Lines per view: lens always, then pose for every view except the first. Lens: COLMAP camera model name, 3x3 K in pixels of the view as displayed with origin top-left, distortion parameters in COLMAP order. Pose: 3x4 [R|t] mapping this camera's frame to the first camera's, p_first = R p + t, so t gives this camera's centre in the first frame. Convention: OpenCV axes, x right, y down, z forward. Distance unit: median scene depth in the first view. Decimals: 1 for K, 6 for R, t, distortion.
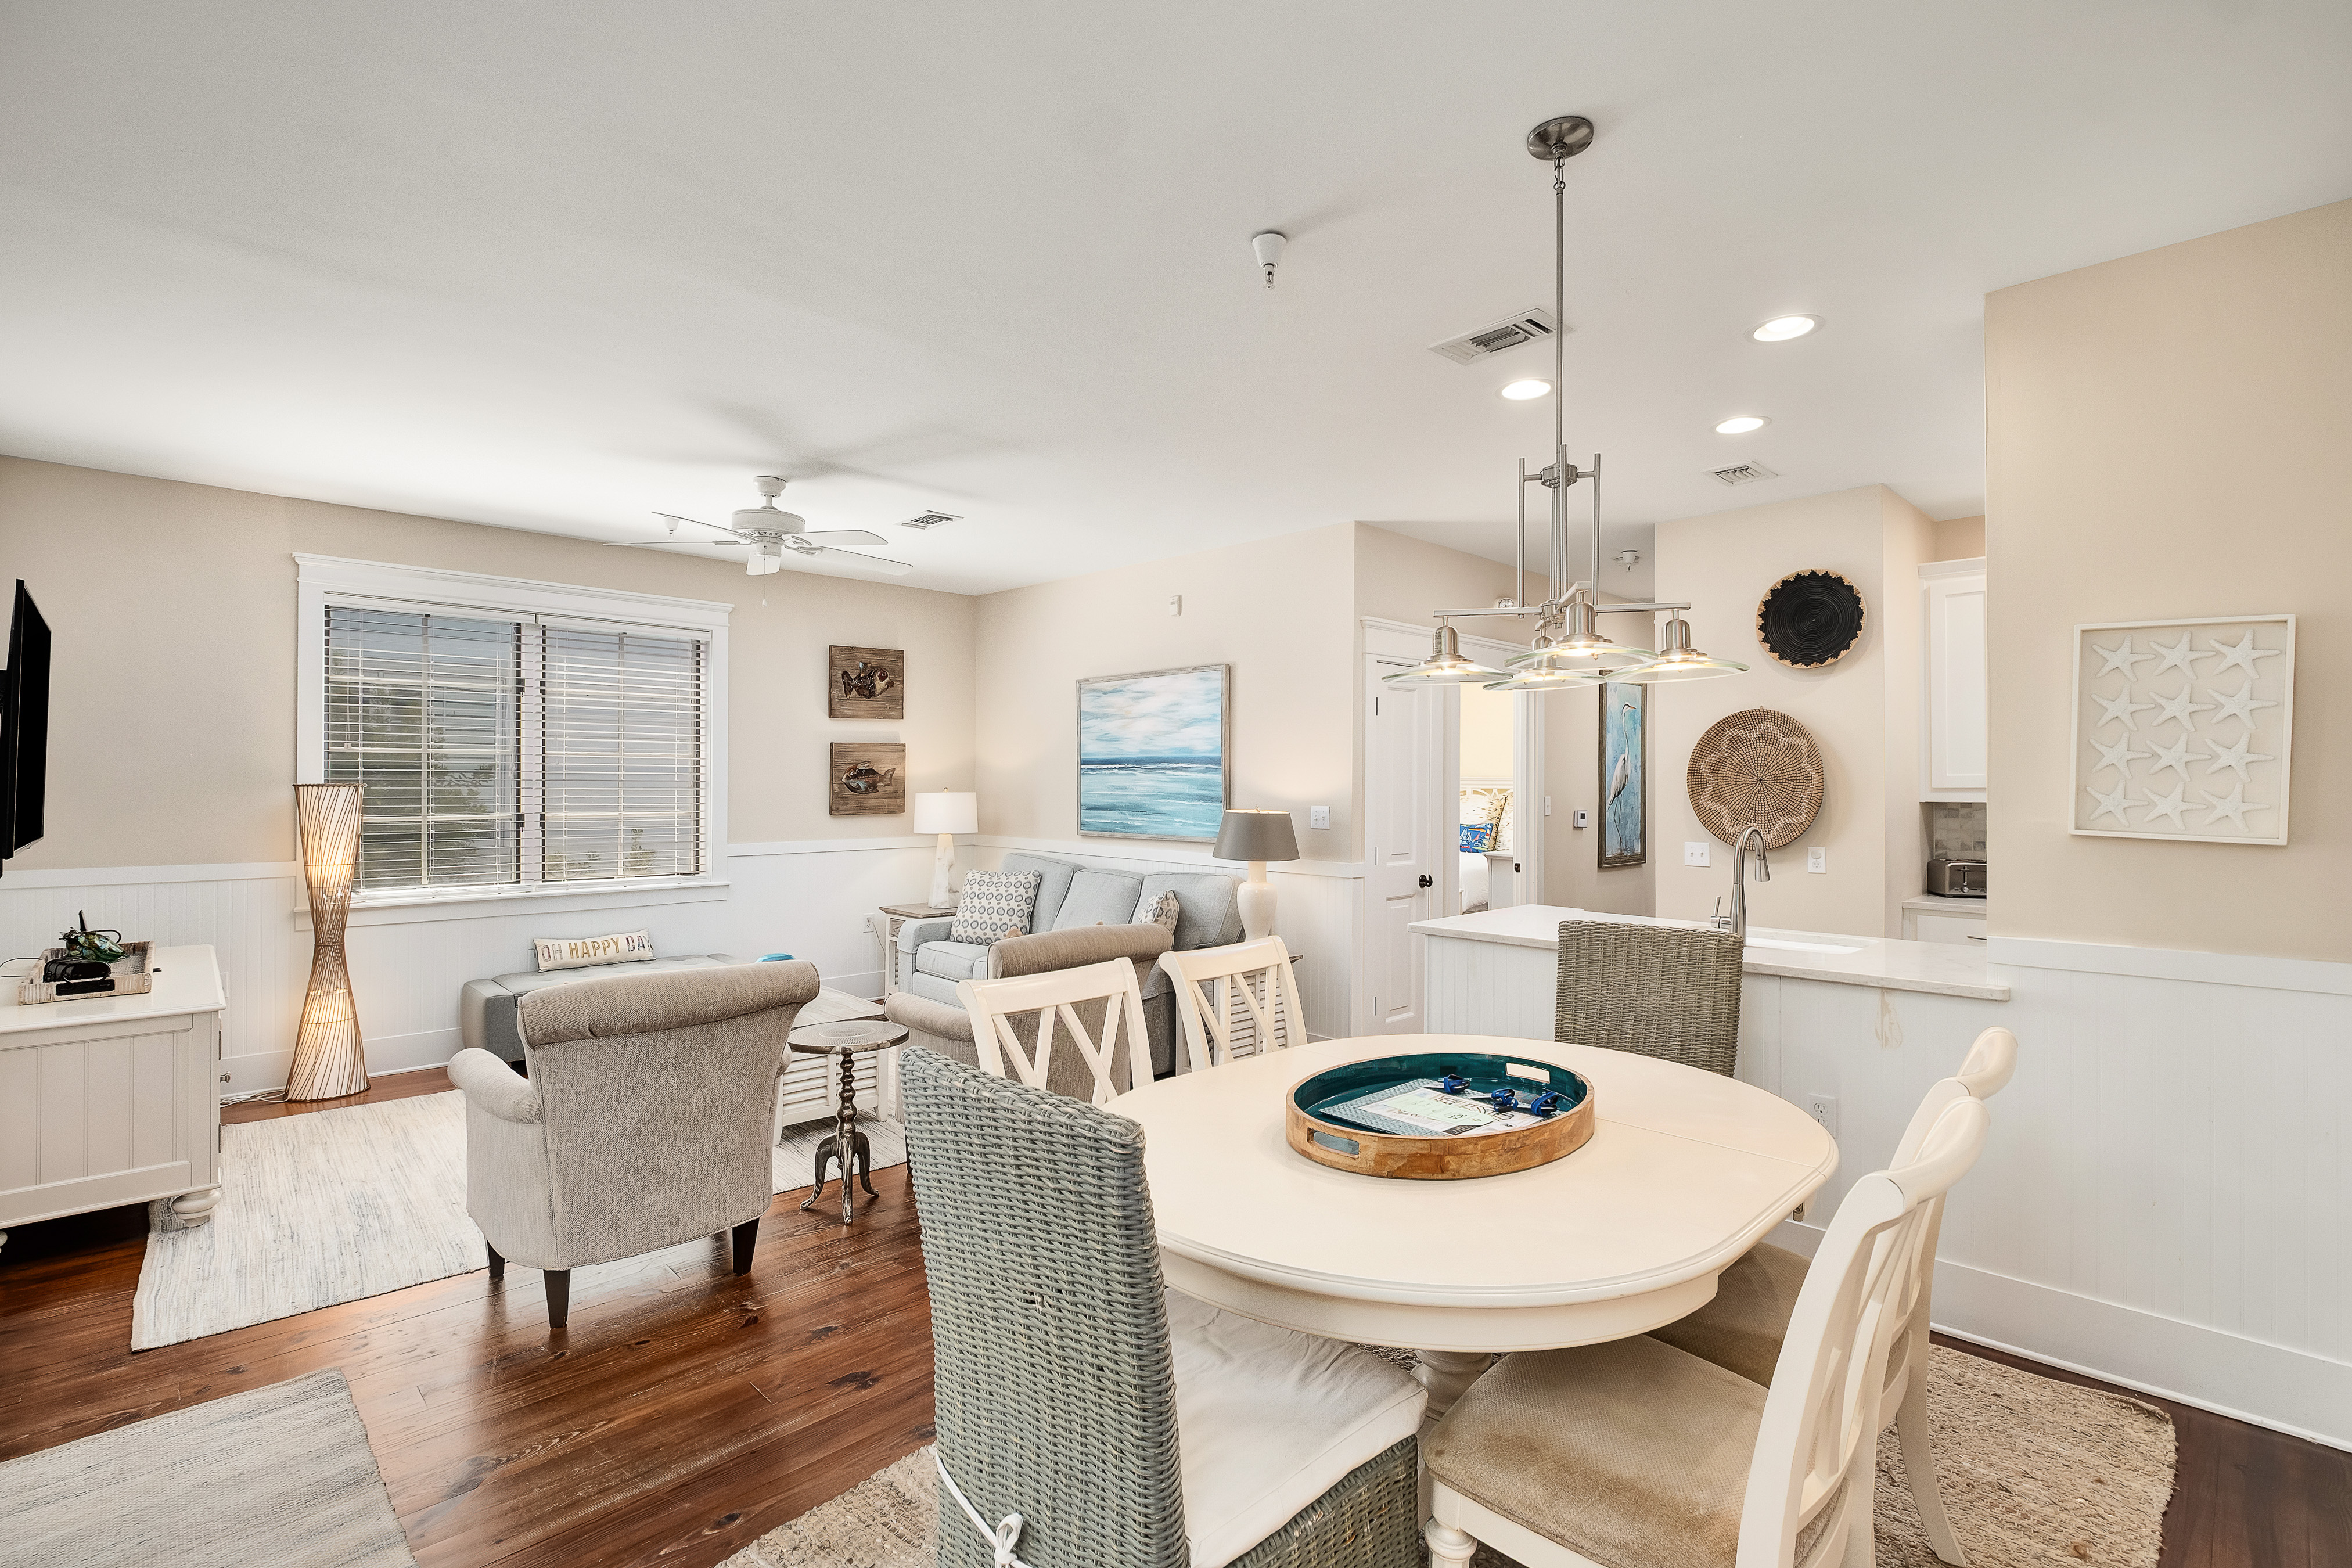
lens RADIAL K [[1073.6, 0, 1185.2], [0, 1073.6, 781.5], [0, 0, 1]] dist [-0.006600, -0.001201]
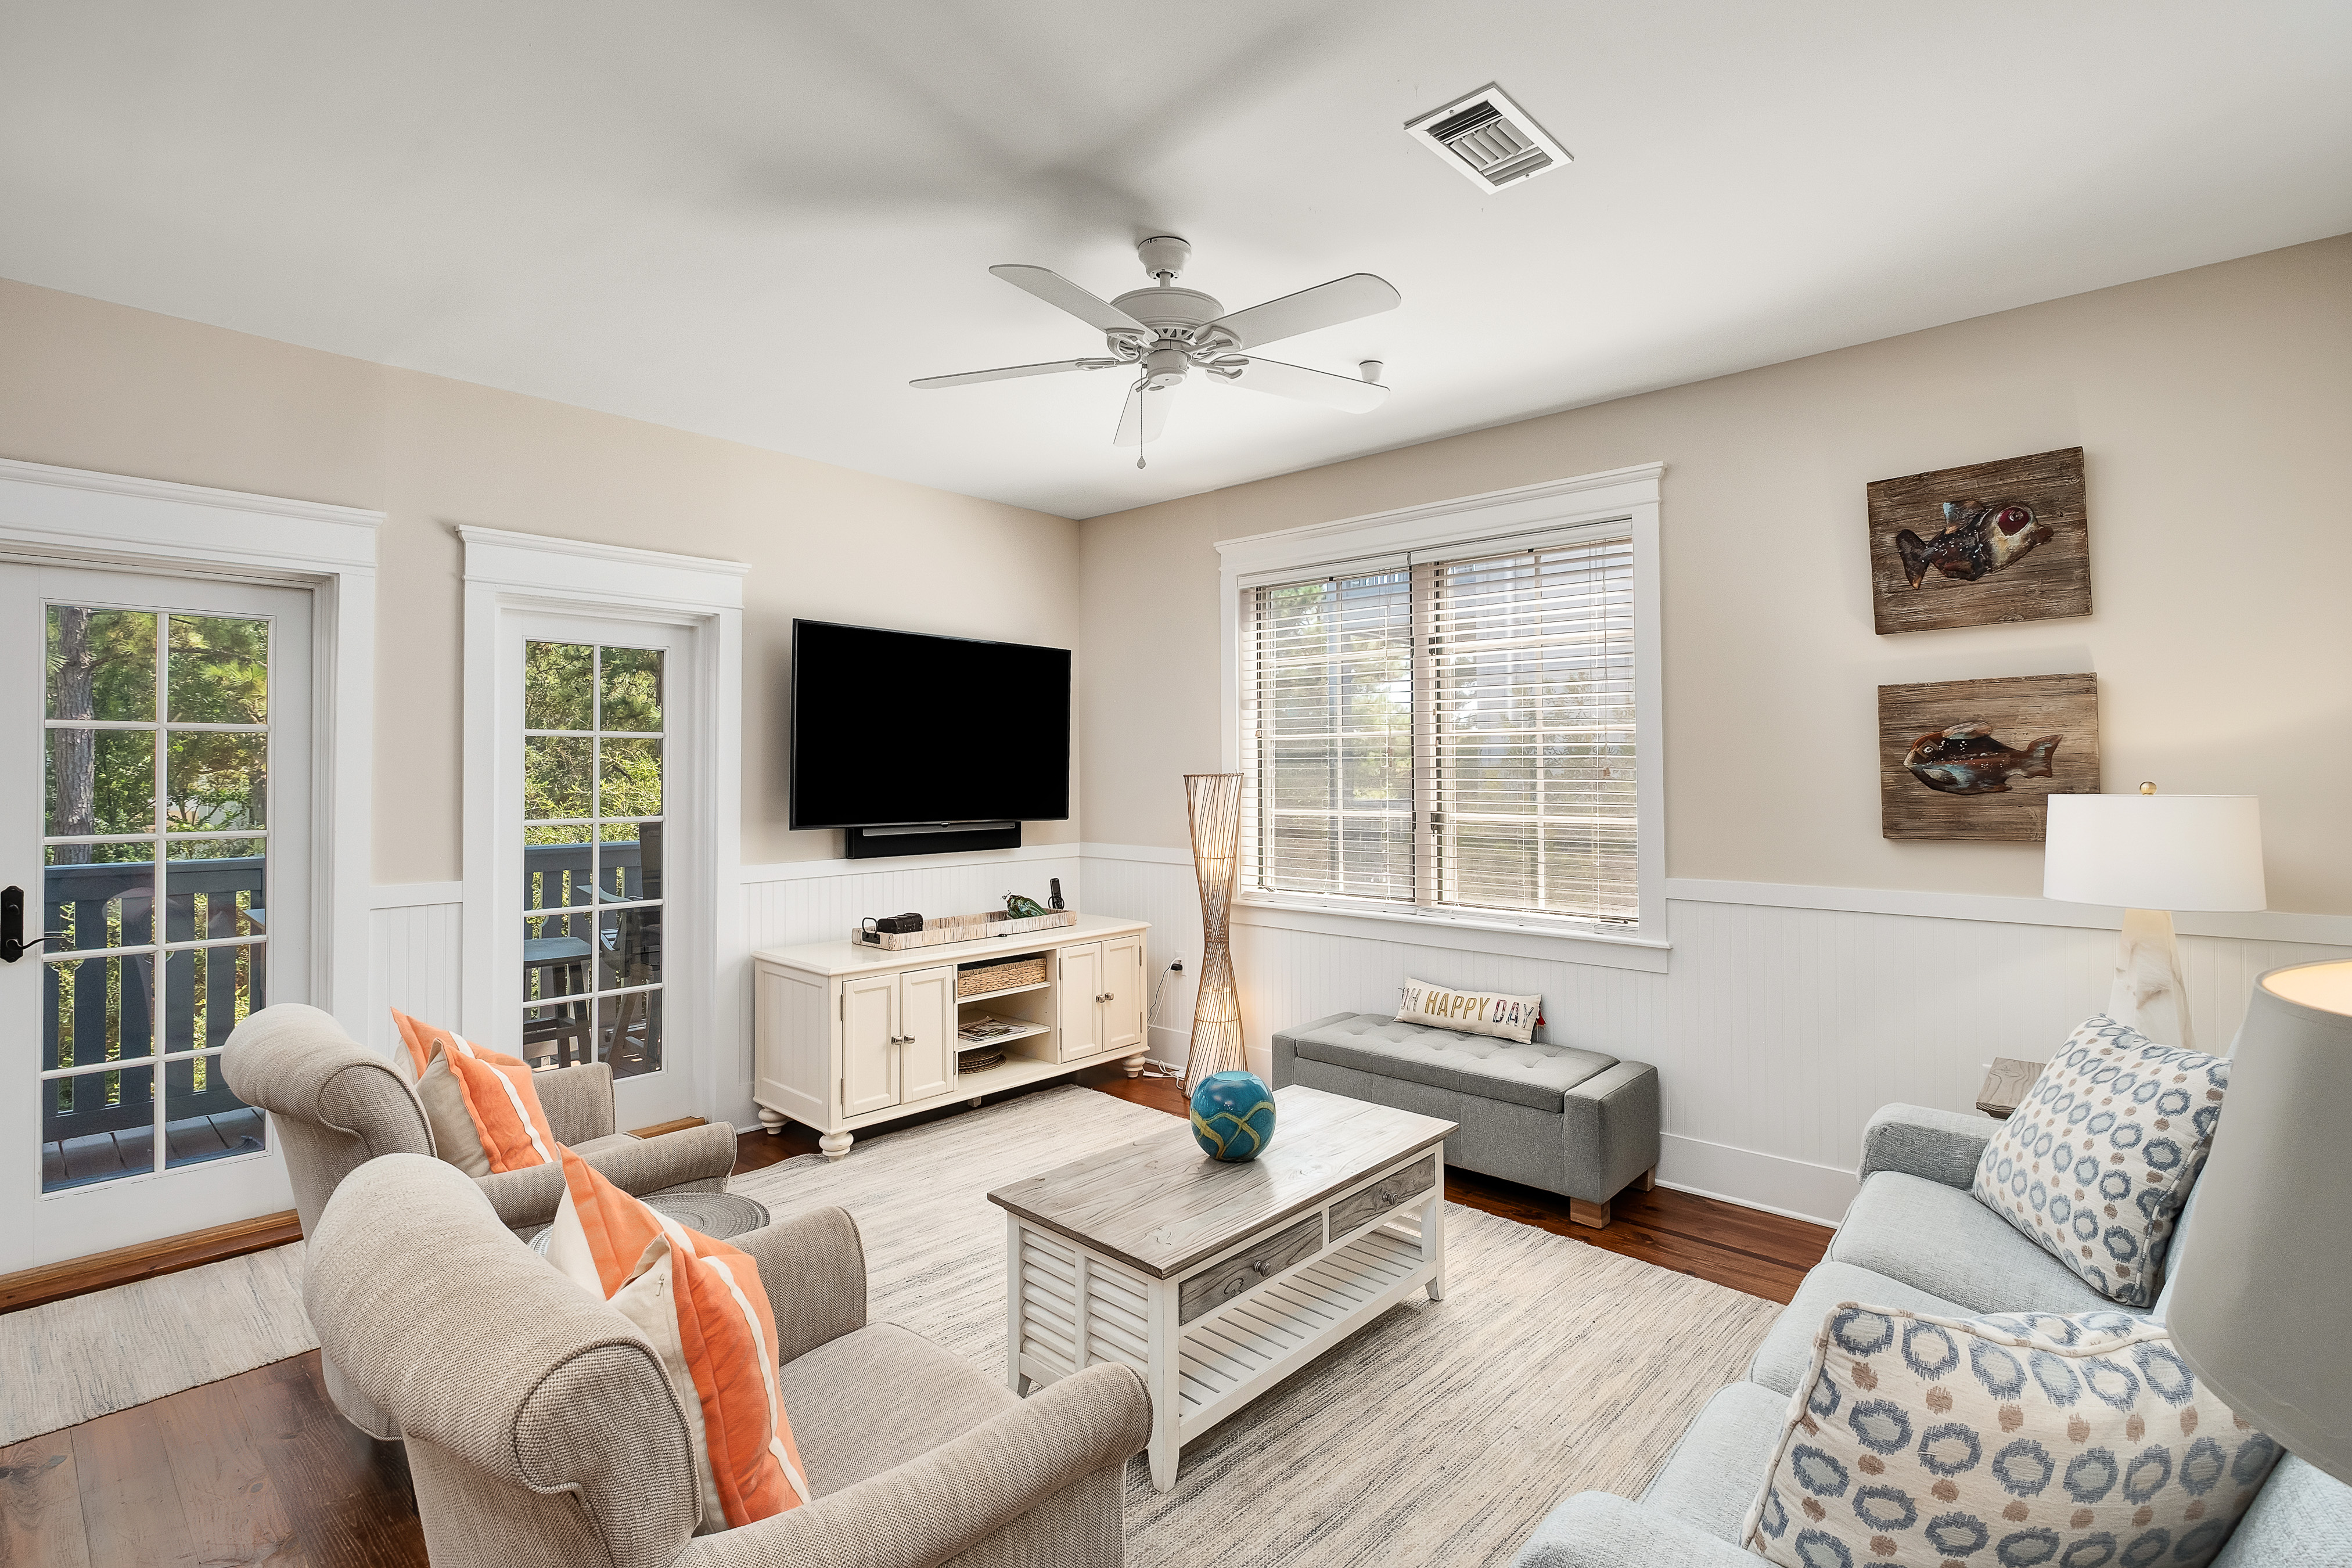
lens RADIAL K [[1097.2, 0, 1196.5], [0, 1097.2, 755.5], [0, 0, 1]] dist [-0.000756, -0.000439]
pose [[0.067558, -0.018906, -0.997536, 0.156000], [0.003072, 0.999820, -0.018741, 0.003411], [0.997711, -0.001799, 0.067604, 0.754122]]
